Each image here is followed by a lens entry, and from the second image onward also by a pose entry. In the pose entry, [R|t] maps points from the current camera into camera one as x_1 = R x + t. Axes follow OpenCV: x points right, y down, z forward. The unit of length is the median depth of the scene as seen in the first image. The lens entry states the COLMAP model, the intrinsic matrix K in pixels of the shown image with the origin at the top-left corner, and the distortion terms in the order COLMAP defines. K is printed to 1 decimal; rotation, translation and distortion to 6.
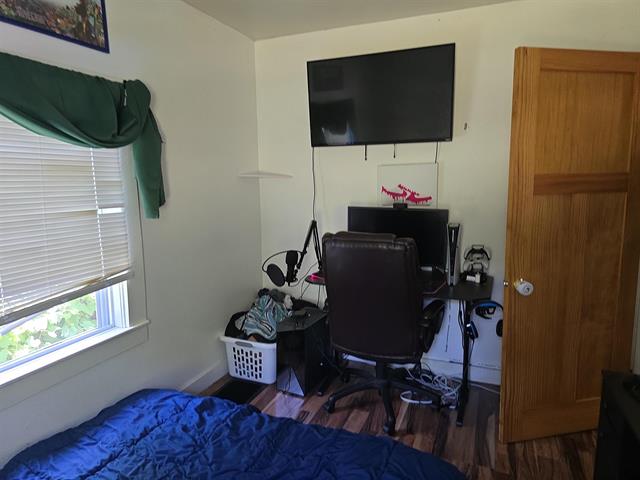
lens RADIAL K [[429.5, 0, 322.4], [0, 429.5, 244.2], [0, 0, 1]] dist [0.050168, -0.044564]
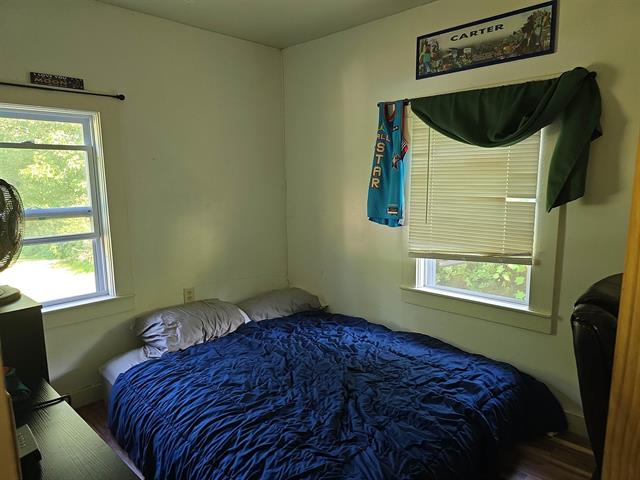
lens RADIAL K [[429.5, 0, 323.2], [0, 429.5, 238.9], [0, 0, 1]] dist [0.050168, -0.044564]
pose [[-0.362698, 0.164851, -0.917210, 0.798914], [-0.111988, 0.969387, 0.218513, -0.176868], [0.925154, 0.181971, -0.333133, 0.965813]]
